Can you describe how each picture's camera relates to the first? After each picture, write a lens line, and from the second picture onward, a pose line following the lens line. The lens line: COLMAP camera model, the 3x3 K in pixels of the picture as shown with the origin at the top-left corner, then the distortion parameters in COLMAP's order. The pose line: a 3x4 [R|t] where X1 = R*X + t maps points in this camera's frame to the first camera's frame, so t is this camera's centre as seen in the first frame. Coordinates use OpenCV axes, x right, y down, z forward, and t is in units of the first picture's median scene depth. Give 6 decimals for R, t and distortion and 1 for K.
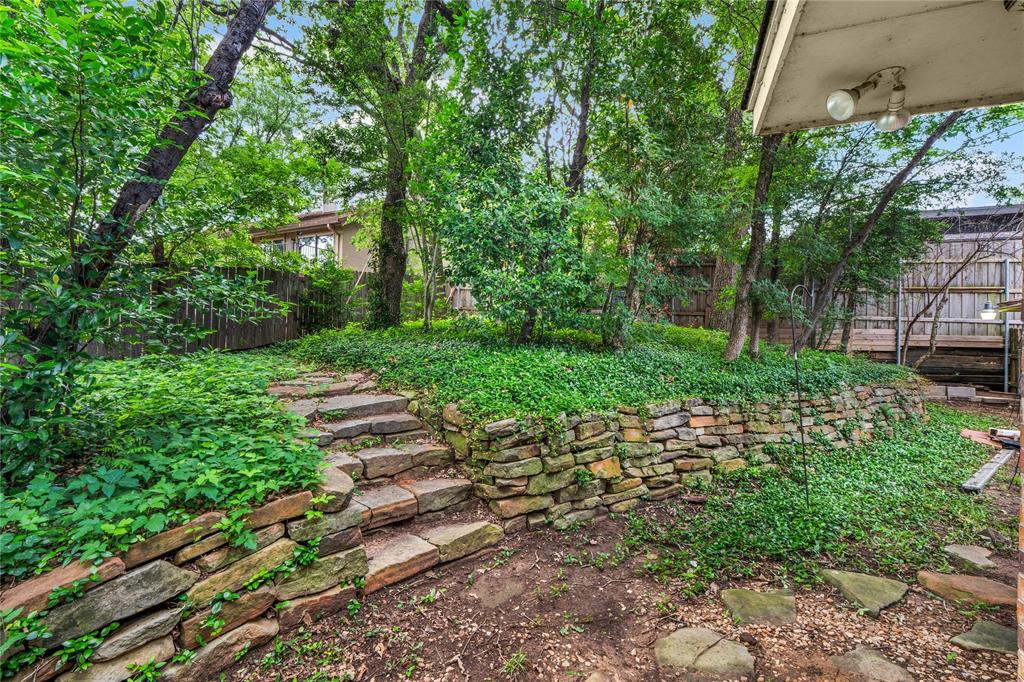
lens RADIAL K [[438.2, 0, 513.0], [0, 438.2, 341.4], [0, 0, 1]] dist [0.006120, 0.000451]
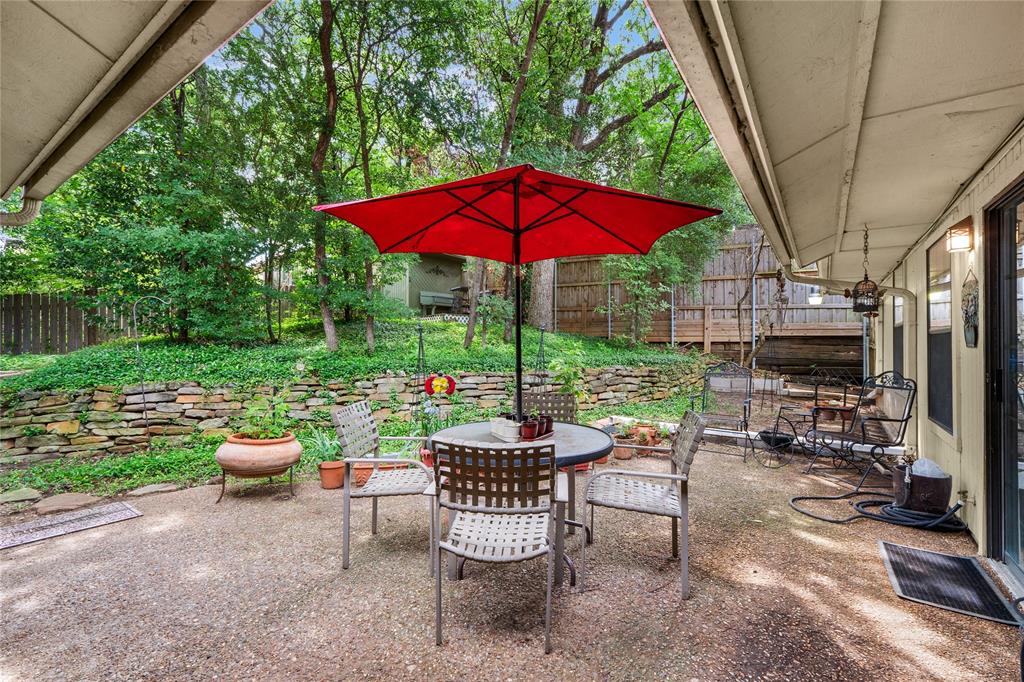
lens RADIAL K [[438.2, 0, 512.2], [0, 438.2, 340.5], [0, 0, 1]] dist [0.006120, 0.000451]
pose [[0.970151, -0.020848, -0.241605, 0.690896], [0.021343, 0.999772, -0.000568, 0.010847], [0.241561, -0.004606, 0.970375, -0.022959]]
